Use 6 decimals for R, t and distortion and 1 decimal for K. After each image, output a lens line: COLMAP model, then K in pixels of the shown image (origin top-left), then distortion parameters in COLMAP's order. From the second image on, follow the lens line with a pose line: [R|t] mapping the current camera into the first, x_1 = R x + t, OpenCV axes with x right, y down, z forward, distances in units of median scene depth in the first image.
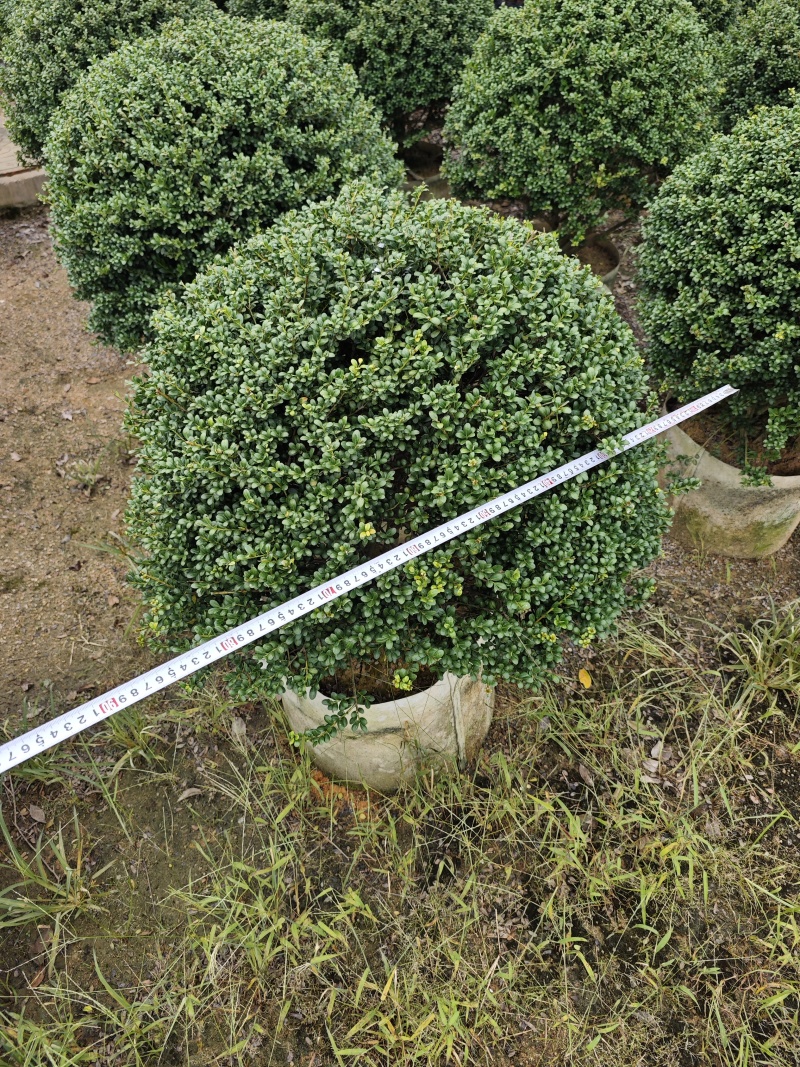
lens RADIAL K [[716.8, 0, 407.9], [0, 716.8, 540.2], [0, 0, 1]] dist [-0.021938, -0.016022]
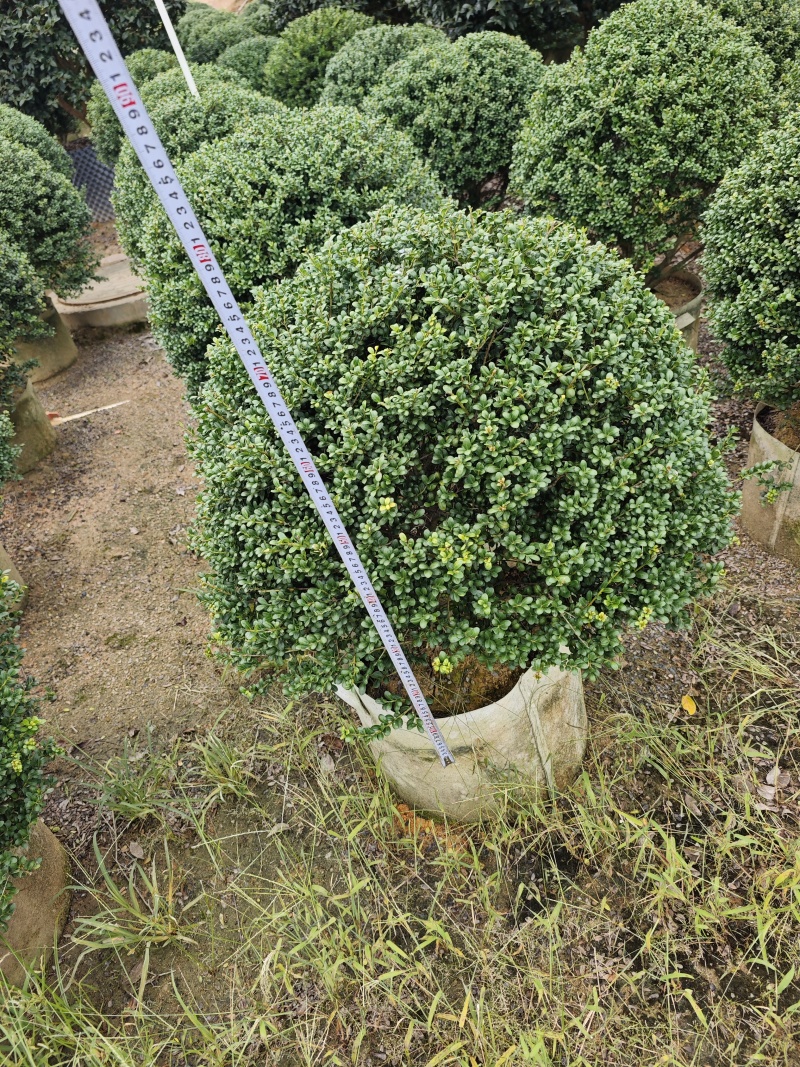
lens RADIAL K [[716.8, 0, 407.9], [0, 716.8, 540.2], [0, 0, 1]] dist [-0.021938, -0.016022]
pose [[0.983306, -0.074255, -0.166119, 0.073470], [0.055569, 0.991876, -0.114434, 0.083653], [0.173267, 0.103292, 0.979443, 0.009517]]
